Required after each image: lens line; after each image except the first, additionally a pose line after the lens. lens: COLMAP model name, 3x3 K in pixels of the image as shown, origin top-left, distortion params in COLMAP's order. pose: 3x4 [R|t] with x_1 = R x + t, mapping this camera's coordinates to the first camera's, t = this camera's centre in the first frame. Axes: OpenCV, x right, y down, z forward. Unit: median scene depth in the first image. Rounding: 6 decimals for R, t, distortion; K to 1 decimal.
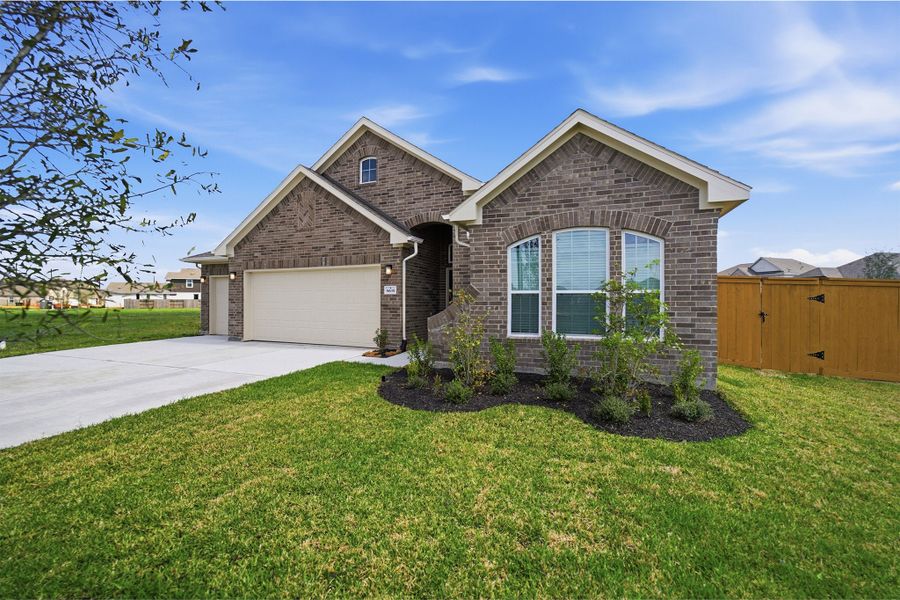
lens RADIAL K [[363.3, 0, 450.0], [0, 363.3, 300.0], [0, 0, 1]] dist [-0.014498, 0.000307]
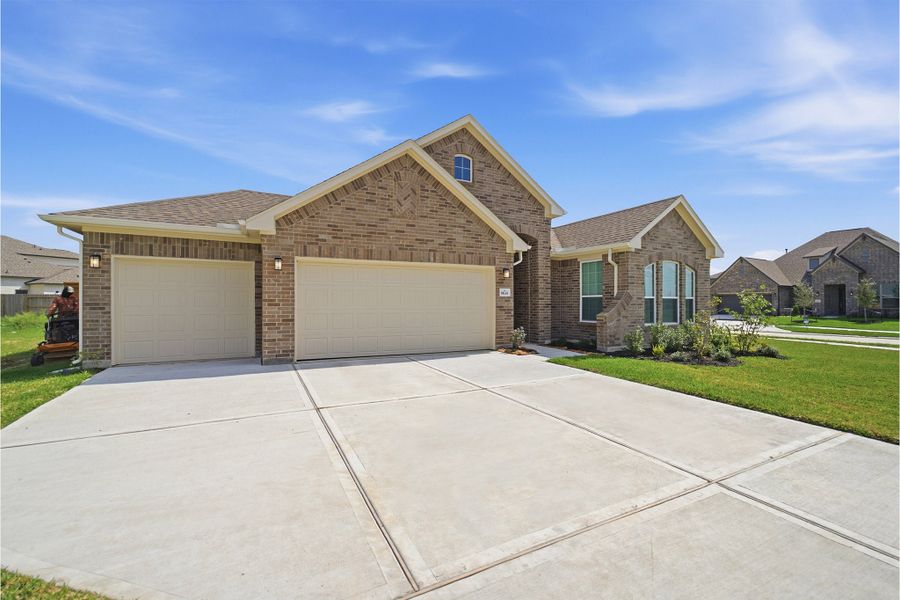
lens RADIAL K [[374.1, 0, 442.7], [0, 374.1, 298.7], [0, 0, 1]] dist [-0.037802, 0.020103]
pose [[0.670354, 0.009892, 0.741975, -1.006751], [-0.004288, 0.999946, -0.009457, 0.002051], [-0.742029, 0.003158, 0.670360, 0.373066]]
